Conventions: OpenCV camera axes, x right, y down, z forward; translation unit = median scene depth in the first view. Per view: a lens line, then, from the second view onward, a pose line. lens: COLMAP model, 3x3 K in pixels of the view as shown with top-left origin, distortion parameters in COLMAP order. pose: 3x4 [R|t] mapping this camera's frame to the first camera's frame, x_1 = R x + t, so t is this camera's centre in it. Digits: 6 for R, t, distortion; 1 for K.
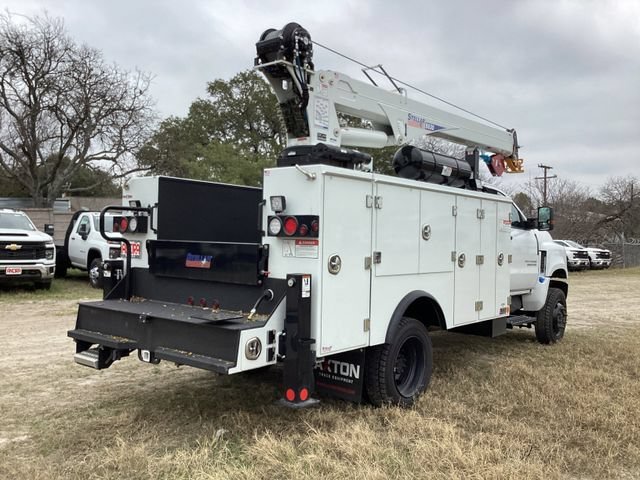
lens RADIAL K [[586.0, 0, 320.0], [0, 586.0, 240.0], [0, 0, 1]] dist [0.095593, -0.205453]
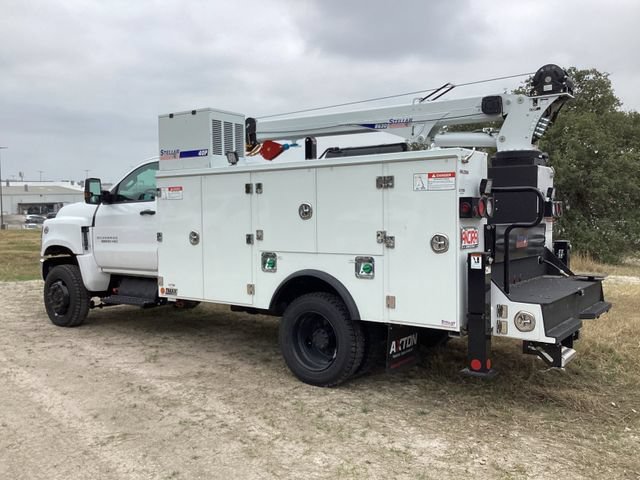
lens RADIAL K [[586.0, 0, 320.0], [0, 586.0, 240.0], [0, 0, 1]] dist [0.095593, -0.205453]
pose [[-0.050395, -0.065508, 0.996579, -1.229096], [0.005546, 0.997813, 0.065869, -0.039407], [-0.998714, 0.008846, -0.049921, 1.370724]]
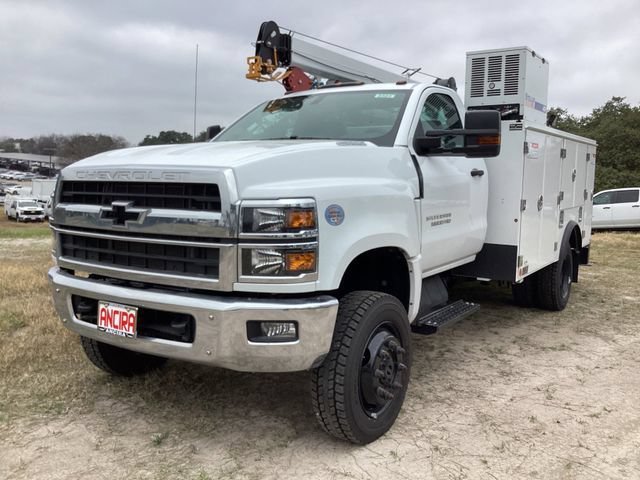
lens RADIAL K [[586.0, 0, 320.0], [0, 586.0, 240.0], [0, 0, 1]] dist [0.095593, -0.205453]
pose [[-0.994465, -0.024625, -0.102146, 0.489806], [-0.035806, 0.993384, 0.109118, -0.002331], [0.098783, 0.112171, -0.988767, 2.607298]]
